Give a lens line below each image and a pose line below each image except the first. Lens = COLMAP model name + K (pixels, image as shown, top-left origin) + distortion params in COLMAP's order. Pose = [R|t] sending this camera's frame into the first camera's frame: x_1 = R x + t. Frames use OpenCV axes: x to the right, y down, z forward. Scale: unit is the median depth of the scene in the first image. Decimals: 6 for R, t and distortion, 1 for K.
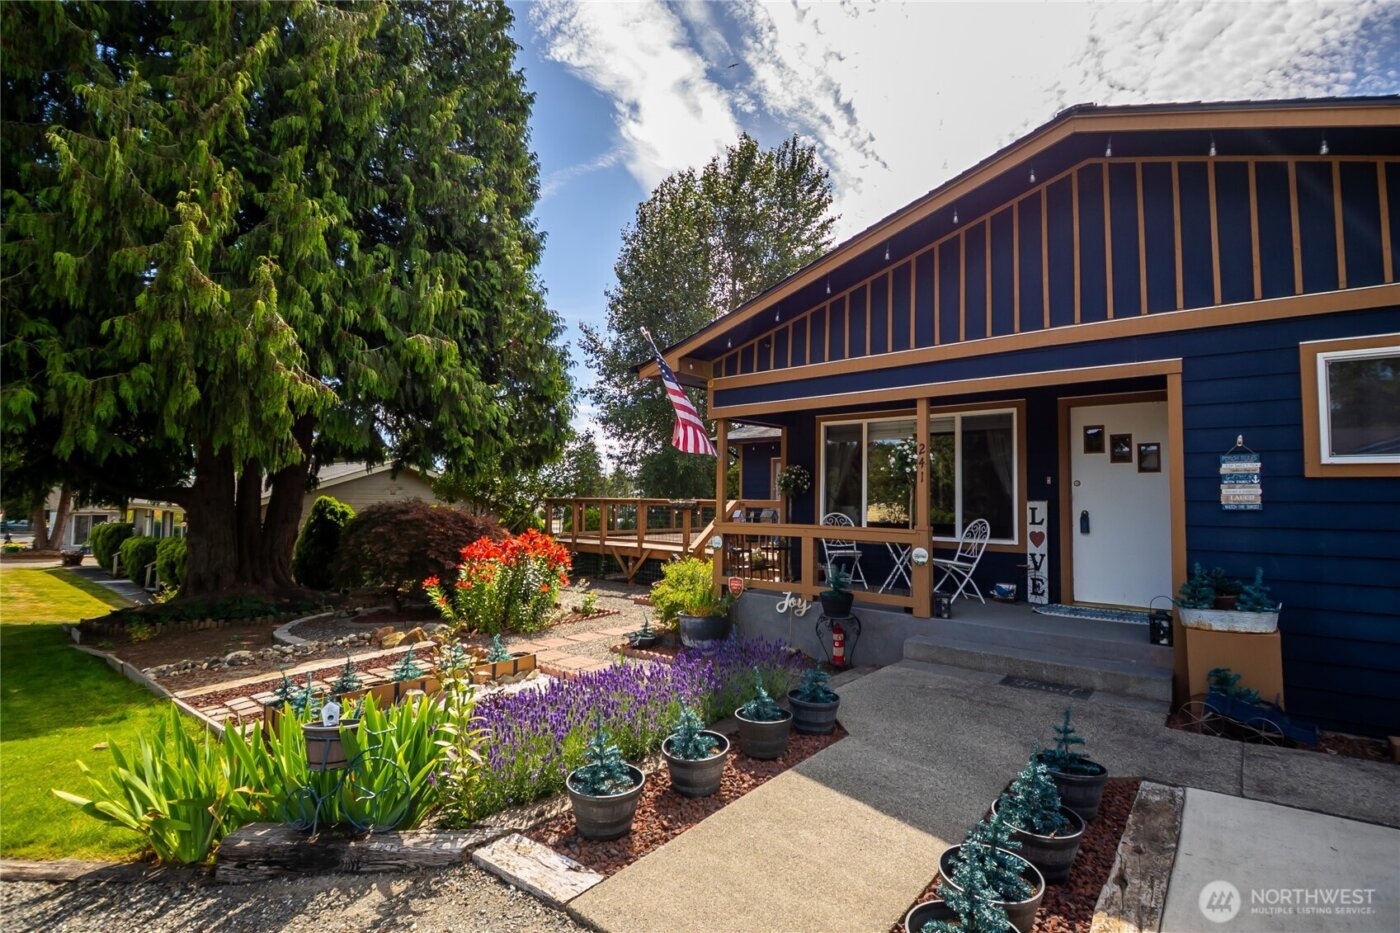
lens RADIAL K [[645.0, 0, 701.2], [0, 645.0, 457.4], [0, 0, 1]] dist [0.035525, -0.039334]
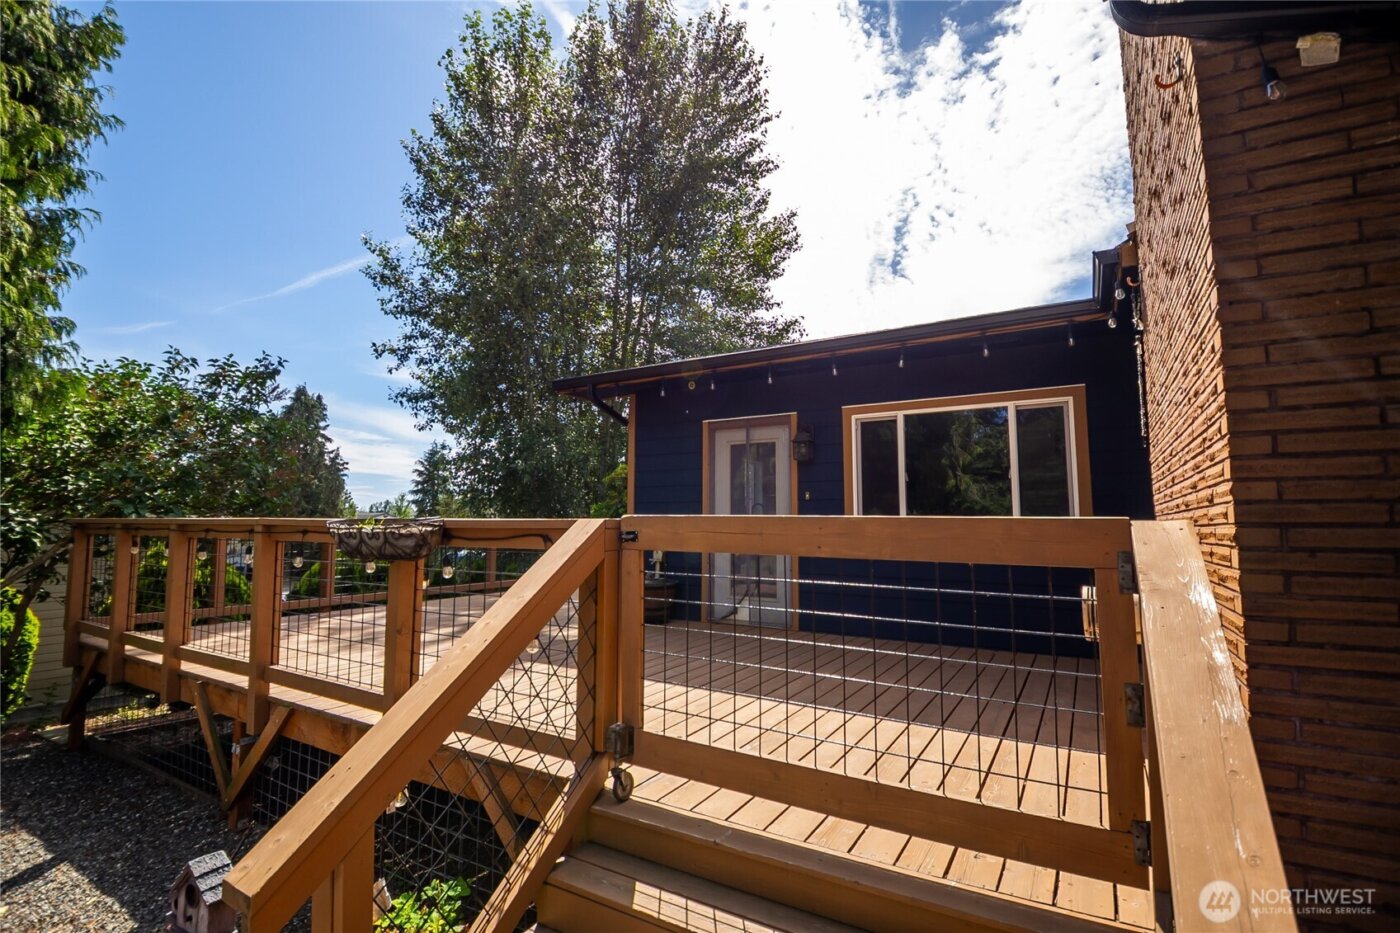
lens RADIAL K [[645.0, 0, 701.2], [0, 645.0, 457.4], [0, 0, 1]] dist [0.035525, -0.039334]
pose [[0.987669, 0.007046, 0.156401, 0.100991], [0.000086, 0.998962, -0.045549, 0.111611], [-0.156559, 0.045001, 0.986643, 1.471308]]
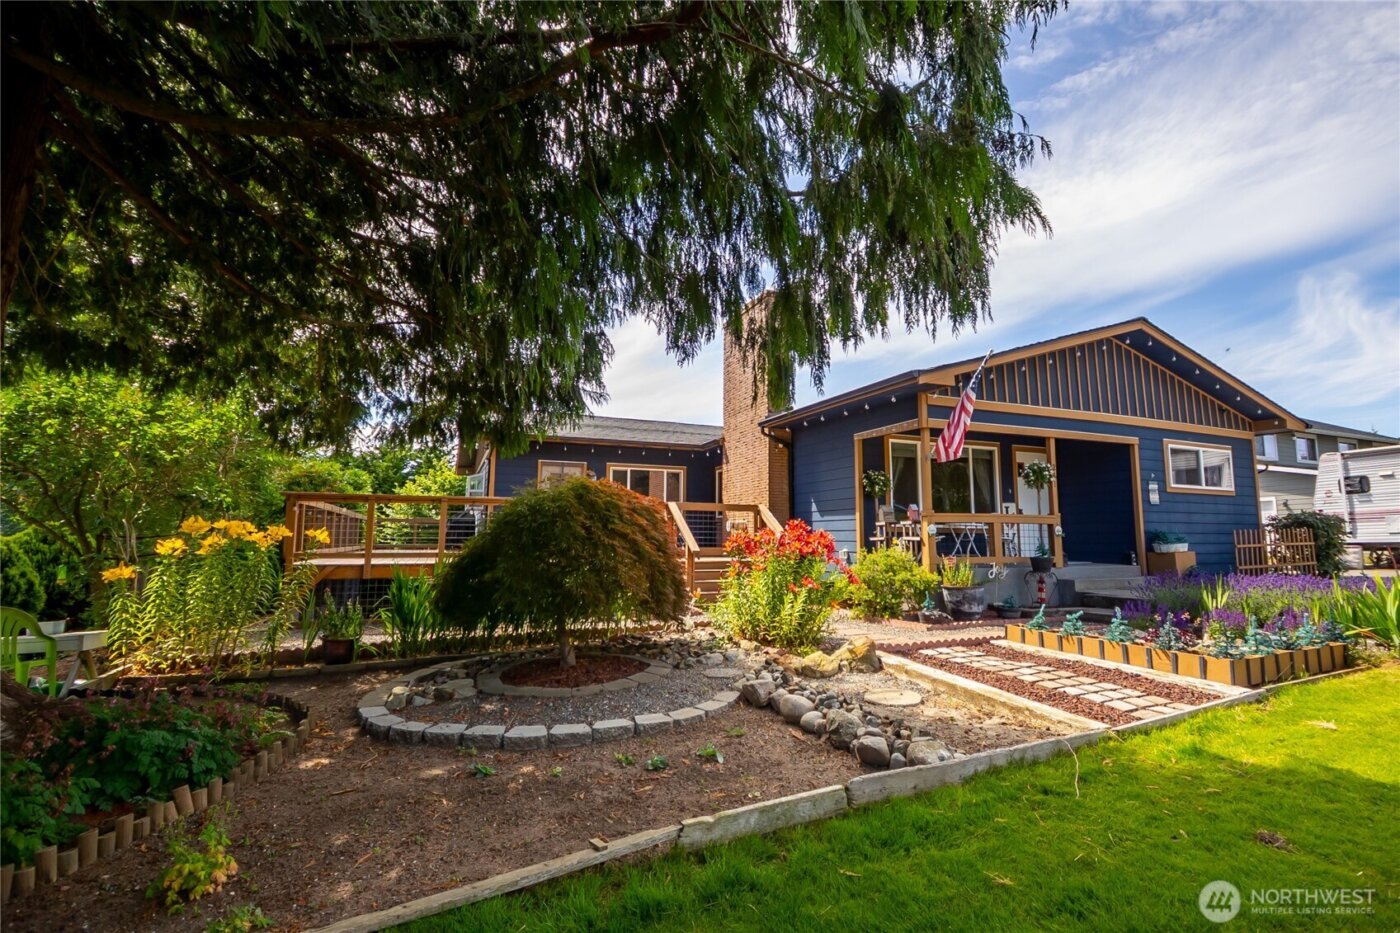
lens RADIAL K [[657.5, 0, 687.0], [0, 657.5, 456.6], [0, 0, 1]] dist [0.000393, -0.013402]
pose [[0.467805, 0.097356, 0.878453, -1.491661], [-0.058943, 0.995139, -0.078899, 0.138844], [-0.881864, -0.014870, 0.471269, 0.966807]]
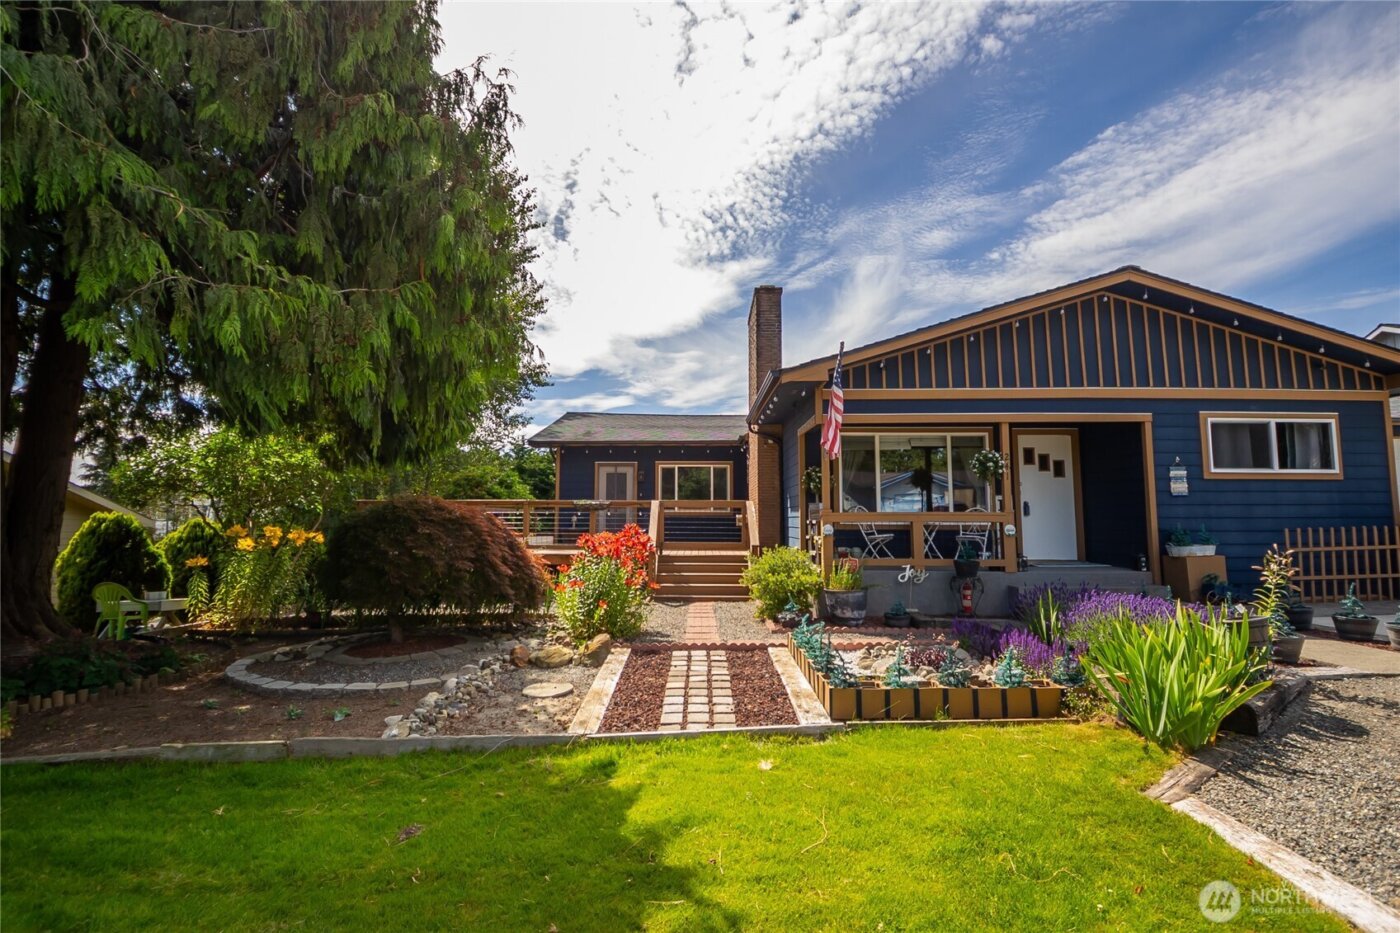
lens RADIAL K [[657.5, 0, 687.0], [0, 657.5, 456.6], [0, 0, 1]] dist [0.000393, -0.013402]
pose [[0.780314, 0.045469, 0.623733, -1.064759], [-0.032687, 0.998956, -0.031929, 0.053003], [-0.624533, 0.004527, 0.780985, 0.273914]]
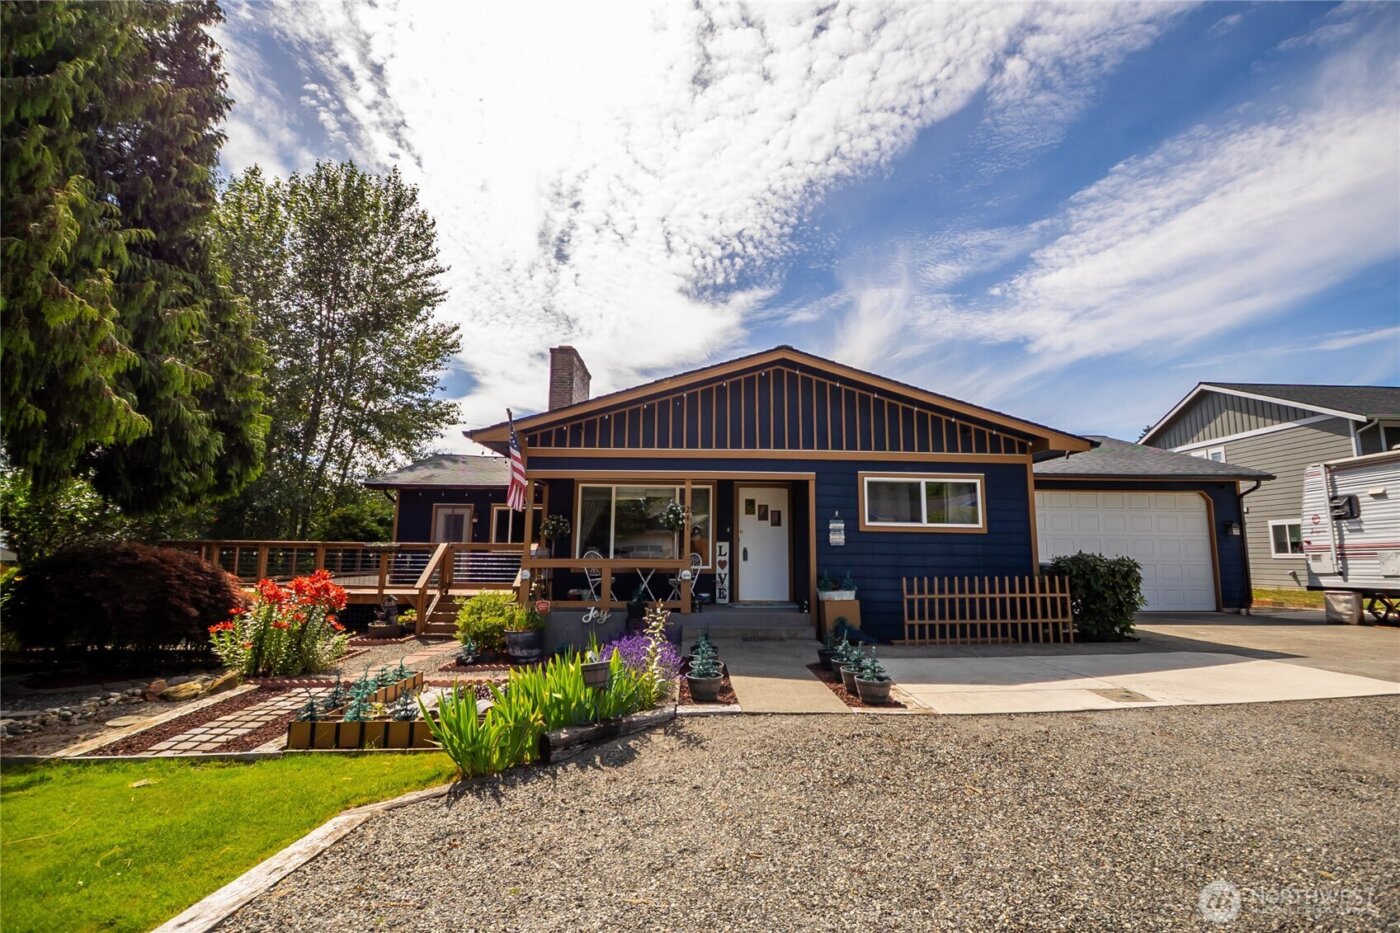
lens RADIAL K [[645.0, 0, 701.2], [0, 645.0, 457.4], [0, 0, 1]] dist [0.035525, -0.039334]
pose [[0.752537, 0.085388, 0.652990, -0.666293], [-0.041232, 0.995722, -0.082687, -0.010958], [-0.657258, 0.035301, 0.752839, -0.242268]]
